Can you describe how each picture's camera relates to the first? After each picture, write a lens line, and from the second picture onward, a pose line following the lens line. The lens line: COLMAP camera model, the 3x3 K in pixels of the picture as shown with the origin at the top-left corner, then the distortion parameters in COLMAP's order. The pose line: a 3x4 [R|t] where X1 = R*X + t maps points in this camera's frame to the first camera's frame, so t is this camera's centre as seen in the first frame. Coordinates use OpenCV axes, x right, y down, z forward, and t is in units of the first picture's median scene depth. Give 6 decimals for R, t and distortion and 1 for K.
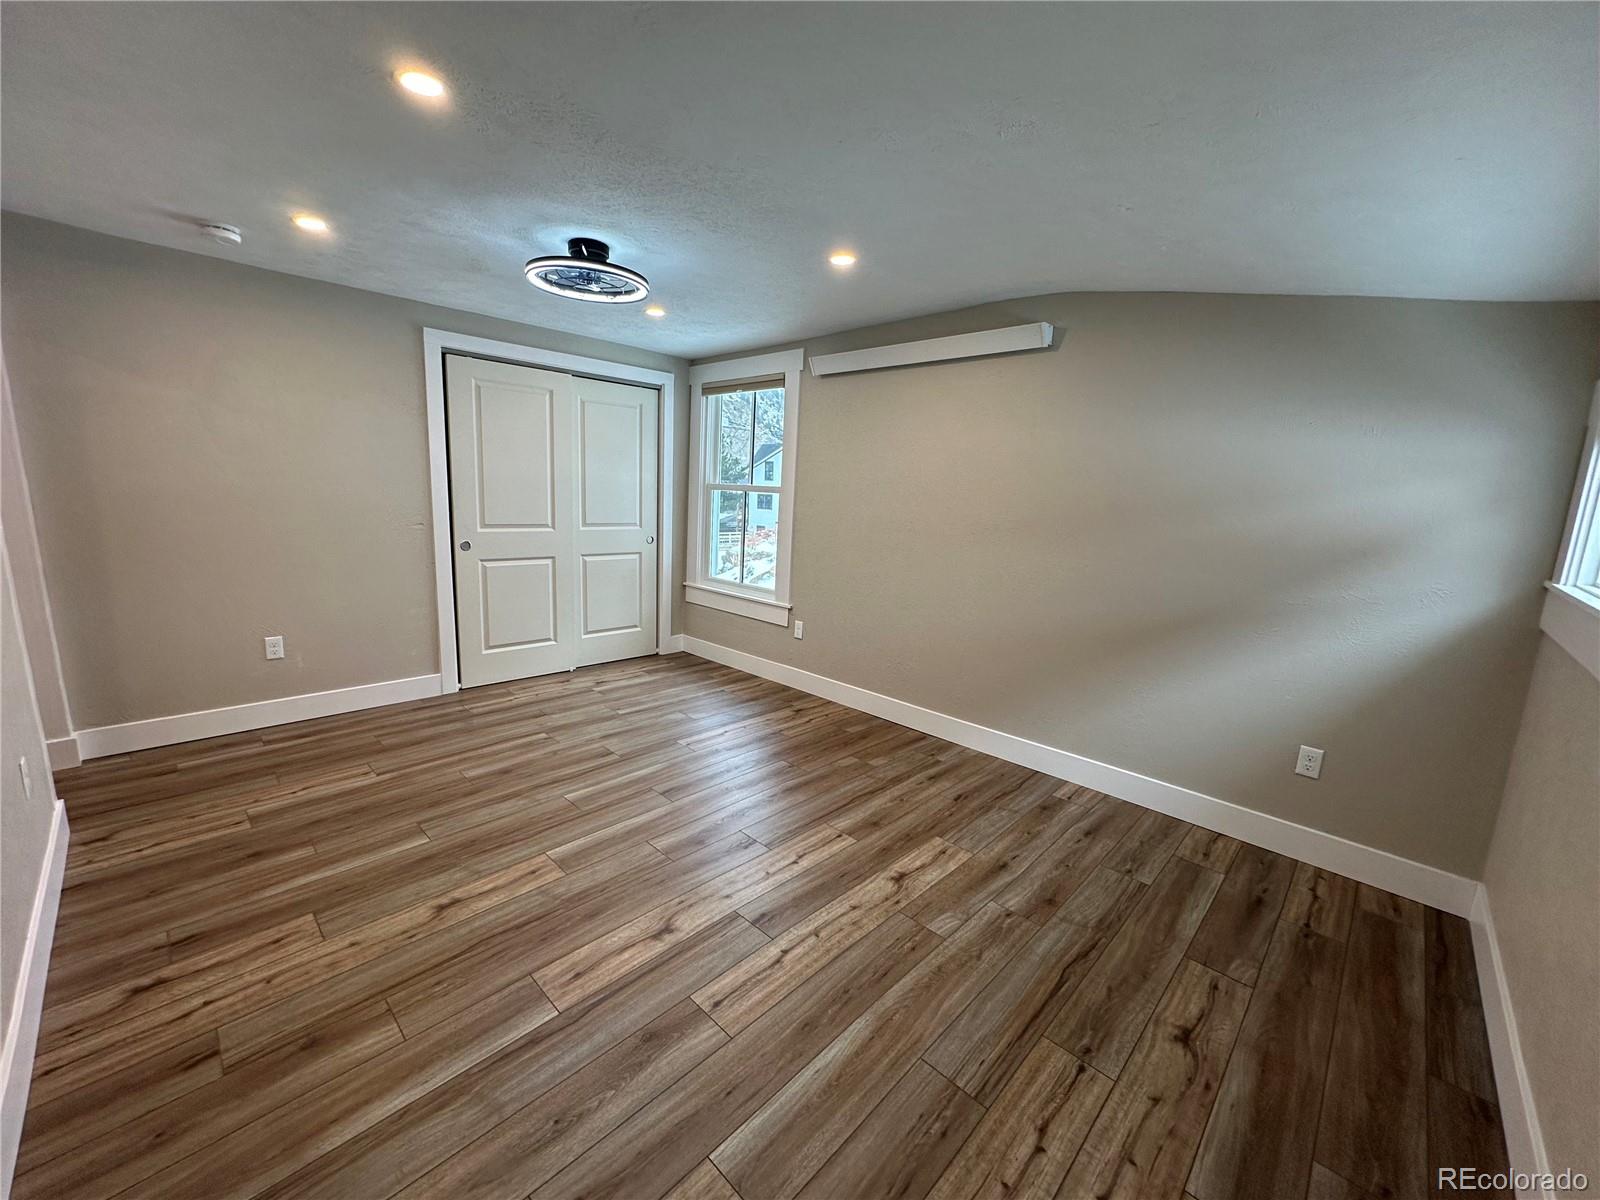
lens RADIAL K [[637.6, 0, 801.5], [0, 637.6, 602.6], [0, 0, 1]] dist [-0.001659, 0.000252]
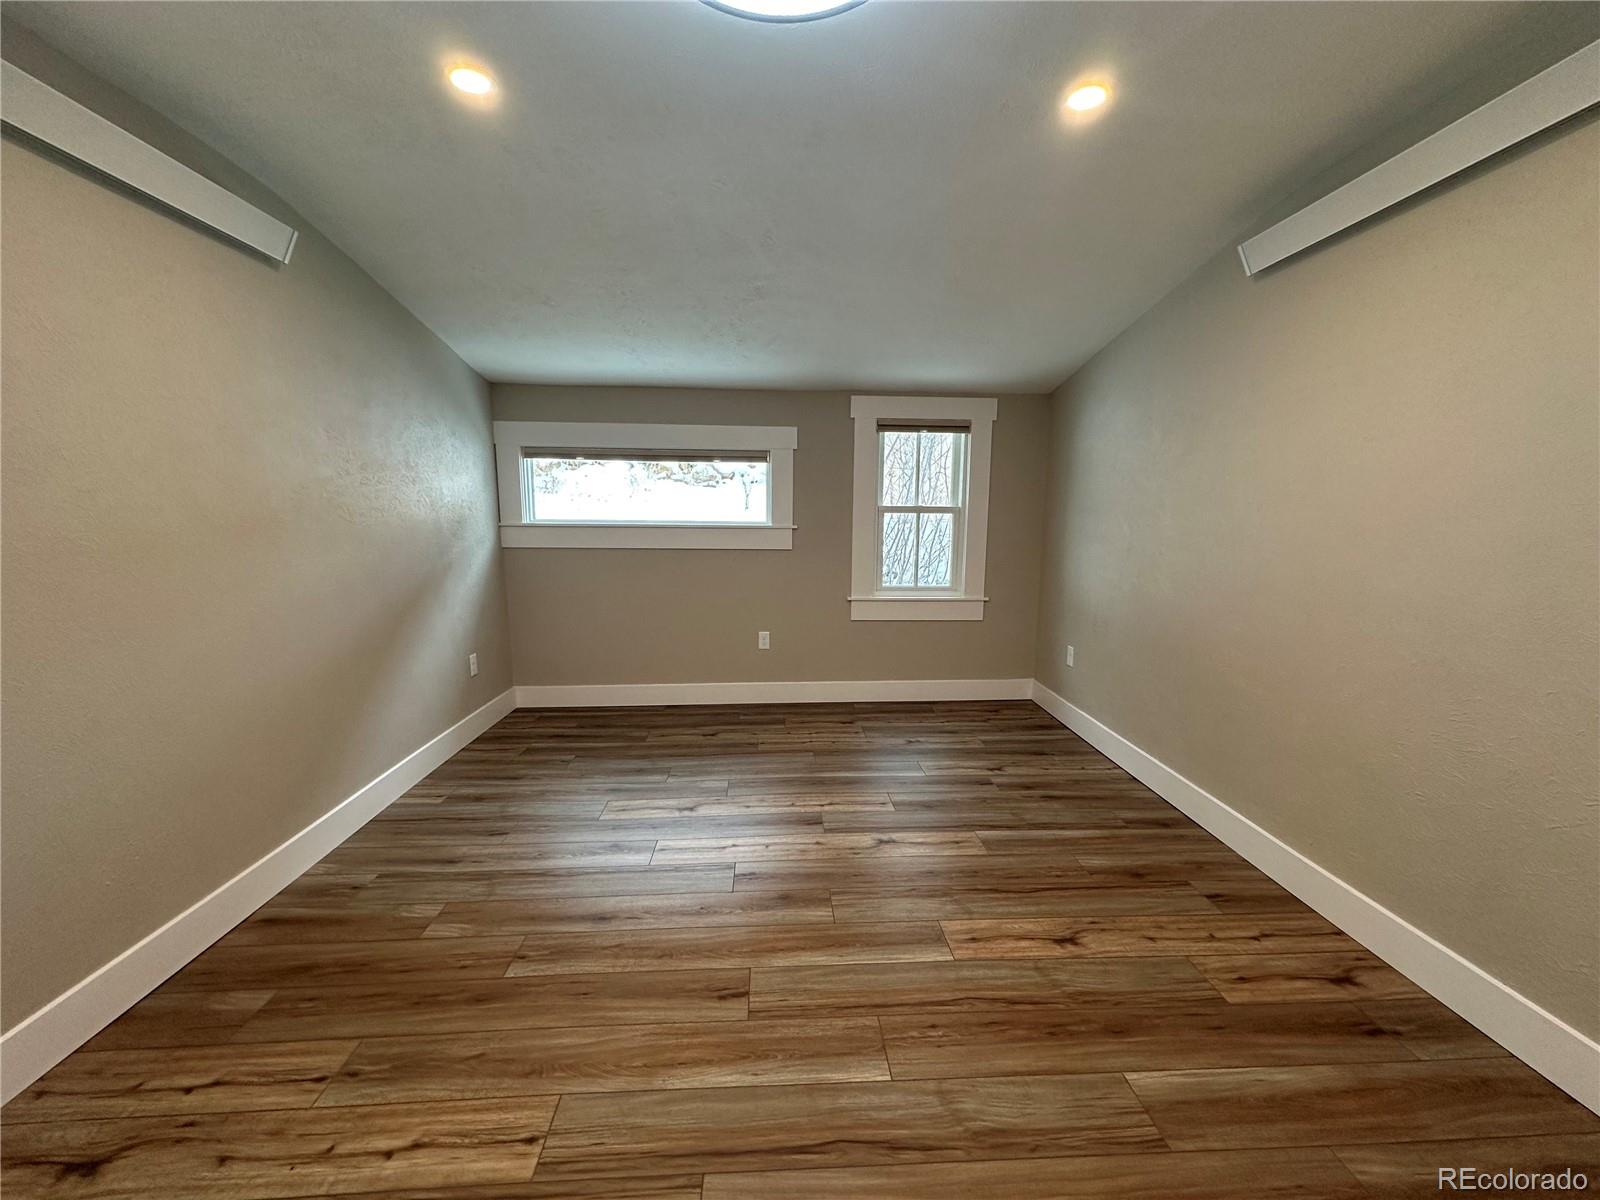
lens RADIAL K [[637.6, 0, 801.5], [0, 637.6, 602.6], [0, 0, 1]] dist [-0.001659, 0.000252]
pose [[-0.730640, -0.136733, 0.668932, -0.782403], [0.091162, 0.951433, 0.294050, -0.272158], [-0.676650, 0.275825, -0.682690, 1.660681]]
